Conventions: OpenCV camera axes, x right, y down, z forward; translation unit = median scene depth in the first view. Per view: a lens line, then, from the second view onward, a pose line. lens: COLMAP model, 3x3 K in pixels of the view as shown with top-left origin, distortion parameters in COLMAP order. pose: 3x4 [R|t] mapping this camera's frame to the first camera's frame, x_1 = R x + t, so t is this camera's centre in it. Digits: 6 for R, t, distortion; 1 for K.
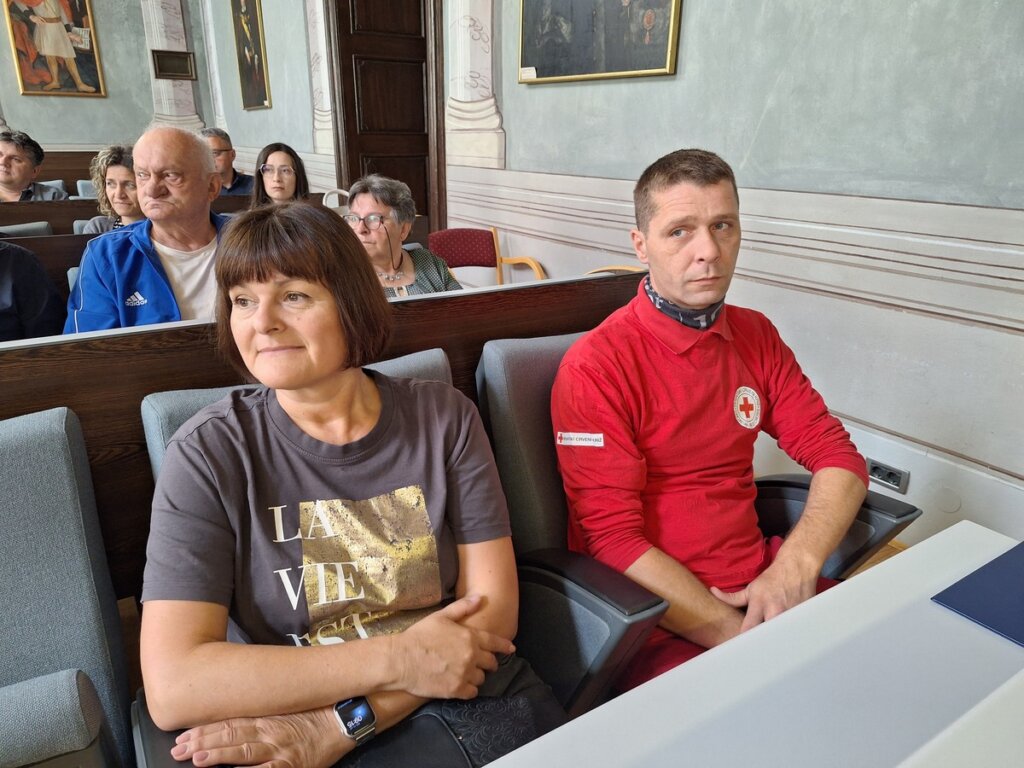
lens RADIAL K [[737.9, 0, 532.5], [0, 737.9, 403.7], [0, 0, 1]] dist [0.033797, -0.035338]
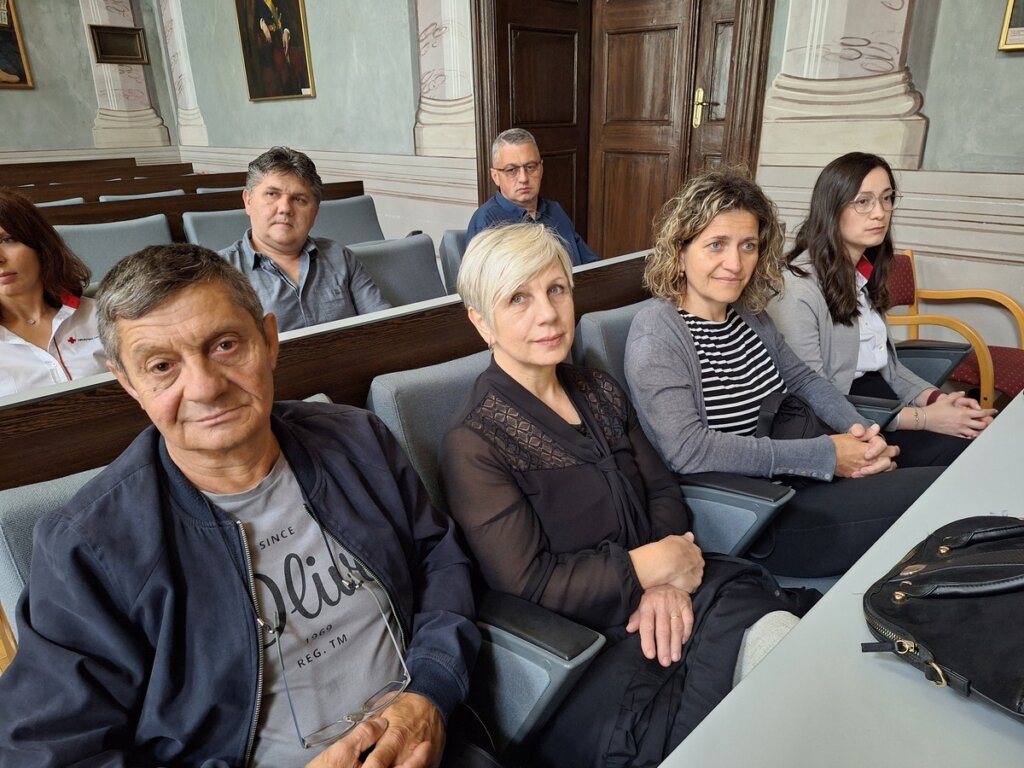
lens RADIAL K [[737.9, 0, 545.3], [0, 737.9, 395.0], [0, 0, 1]] dist [0.033797, -0.035338]
pose [[0.974532, -0.104650, 0.198332, -0.260983], [0.102377, 0.994509, 0.021709, -0.069597], [-0.199515, -0.000852, 0.979894, 0.165248]]
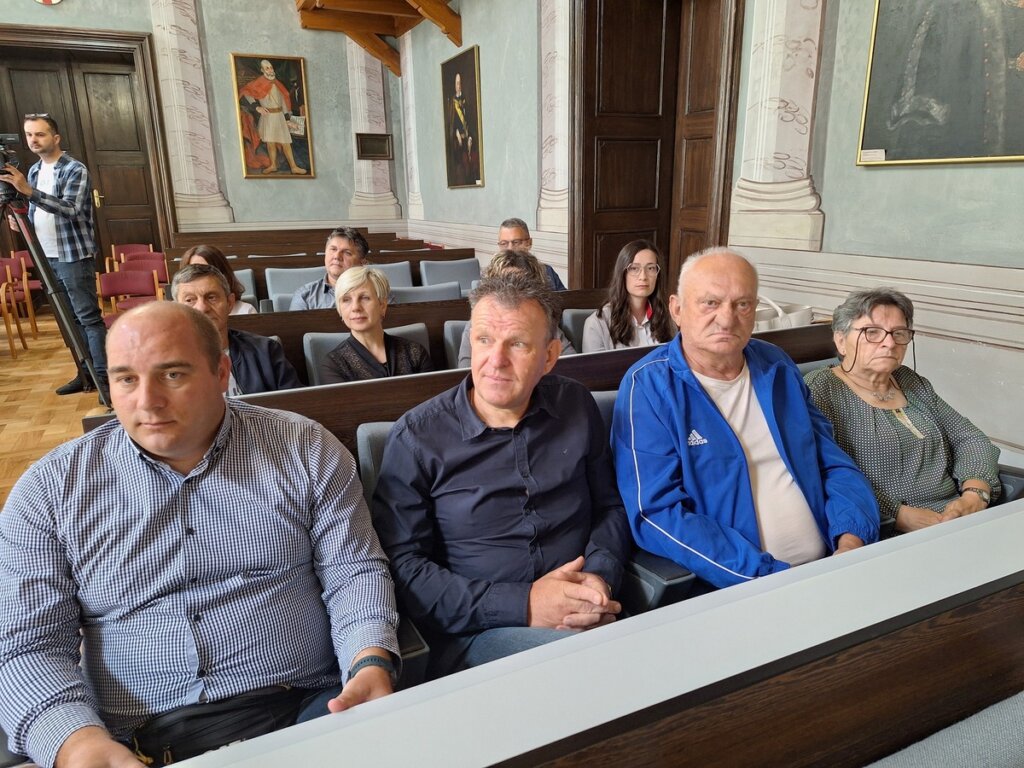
lens RADIAL K [[737.9, 0, 529.4], [0, 737.9, 389.0], [0, 0, 1]] dist [0.033797, -0.035338]
pose [[0.991047, 0.009799, -0.133152, -0.127951], [-0.021630, 0.995912, -0.087699, -0.024372], [0.131748, 0.089794, 0.987208, 0.016823]]
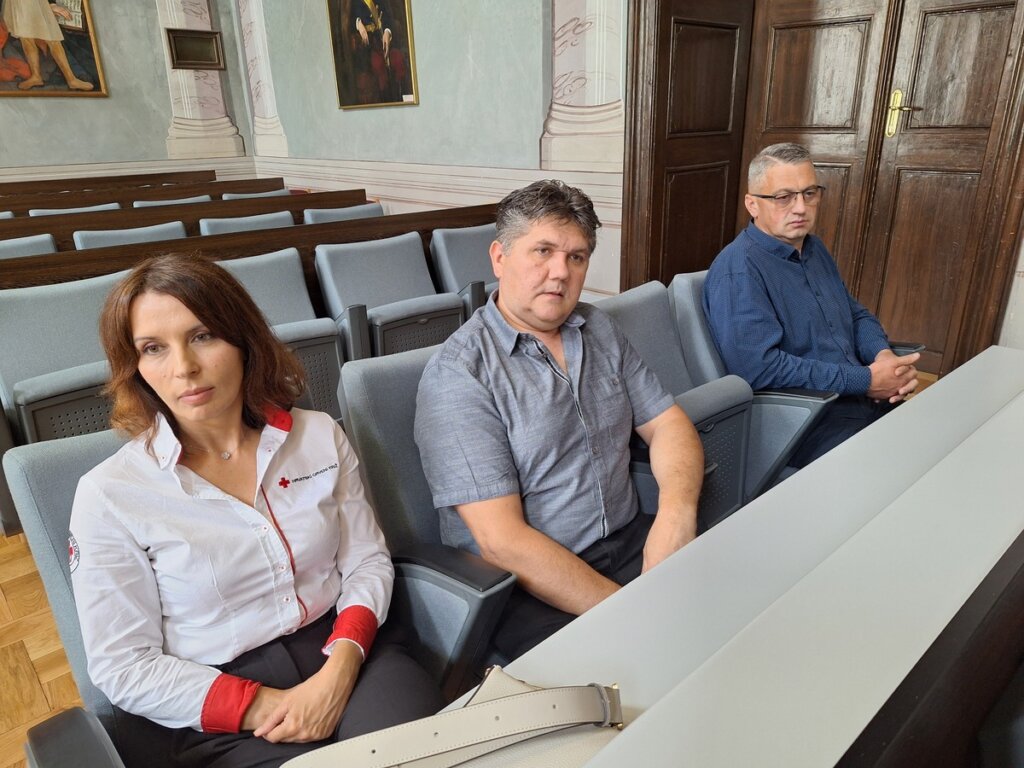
lens RADIAL K [[737.9, 0, 541.5], [0, 737.9, 386.6], [0, 0, 1]] dist [0.033797, -0.035338]
pose [[0.982900, -0.092709, 0.159100, -0.320581], [0.093494, 0.995617, 0.002556, -0.106855], [-0.158639, 0.012362, 0.987259, 0.254637]]
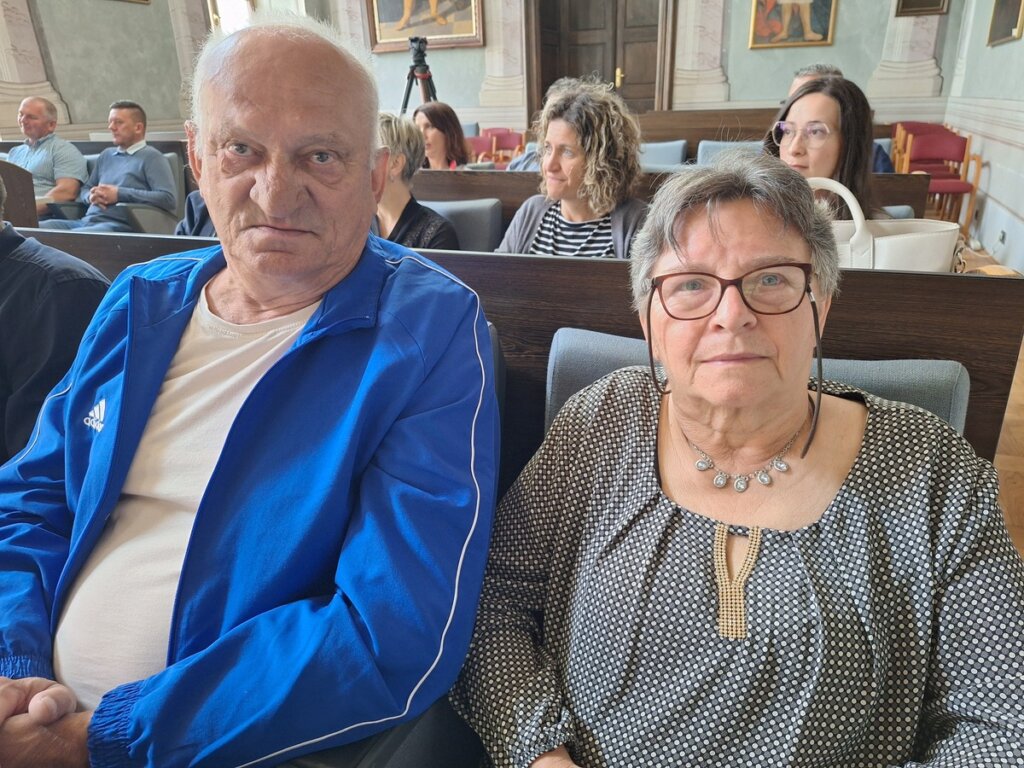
lens RADIAL K [[737.9, 0, 523.4], [0, 737.9, 405.4], [0, 0, 1]] dist [0.033797, -0.035338]
pose [[0.595943, 0.280726, -0.752360, -0.003422], [-0.241595, 0.956176, 0.165408, -0.060367], [0.765822, 0.083192, 0.637648, 0.194268]]
